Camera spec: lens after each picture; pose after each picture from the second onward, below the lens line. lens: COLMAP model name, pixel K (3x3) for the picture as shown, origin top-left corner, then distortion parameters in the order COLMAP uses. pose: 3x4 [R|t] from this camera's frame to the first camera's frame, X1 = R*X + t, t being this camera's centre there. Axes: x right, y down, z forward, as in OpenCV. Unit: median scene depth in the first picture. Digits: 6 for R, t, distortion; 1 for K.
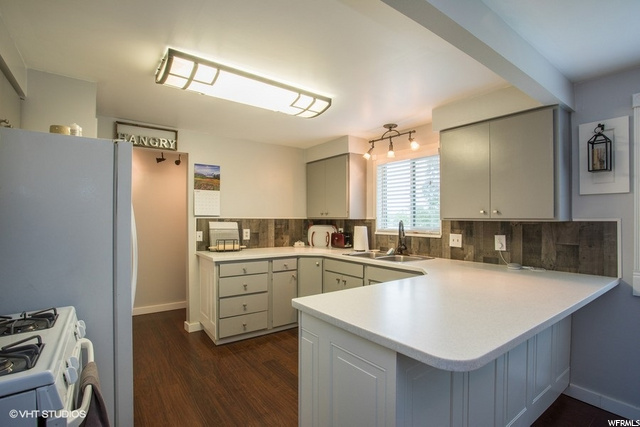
lens RADIAL K [[311.2, 0, 316.9], [0, 311.2, 216.7], [0, 0, 1]] dist [-0.071968, 0.030971]
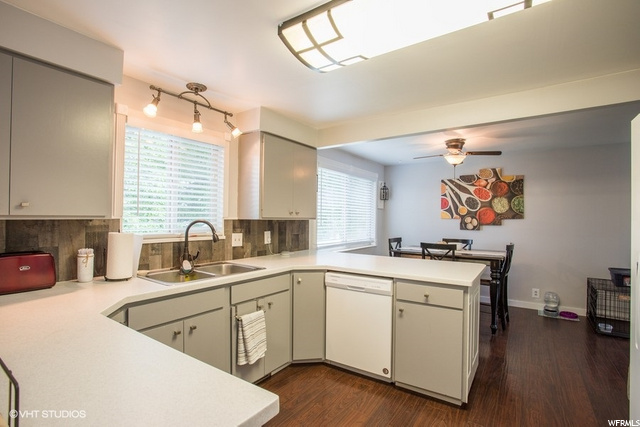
lens RADIAL K [[311.2, 0, 316.9], [0, 311.2, 216.7], [0, 0, 1]] dist [-0.071968, 0.030971]
pose [[-0.318456, -0.005953, 0.947919, -0.703826], [-0.013329, 0.999910, 0.001802, -0.003158], [-0.947844, -0.012061, -0.318507, 1.312775]]
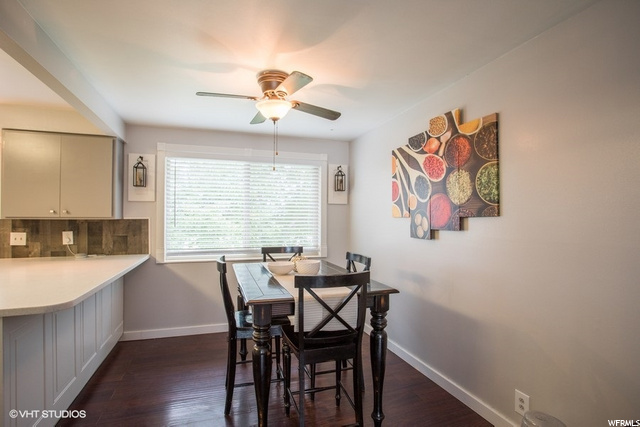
lens RADIAL K [[317.2, 0, 310.5], [0, 317.2, 213.9], [0, 0, 1]] dist [-0.060993, 0.032087]
pose [[0.317488, 0.009443, 0.948215, -0.254395], [-0.003453, 0.999955, -0.008802, 0.000179], [-0.948256, -0.000480, 0.317507, -0.294192]]
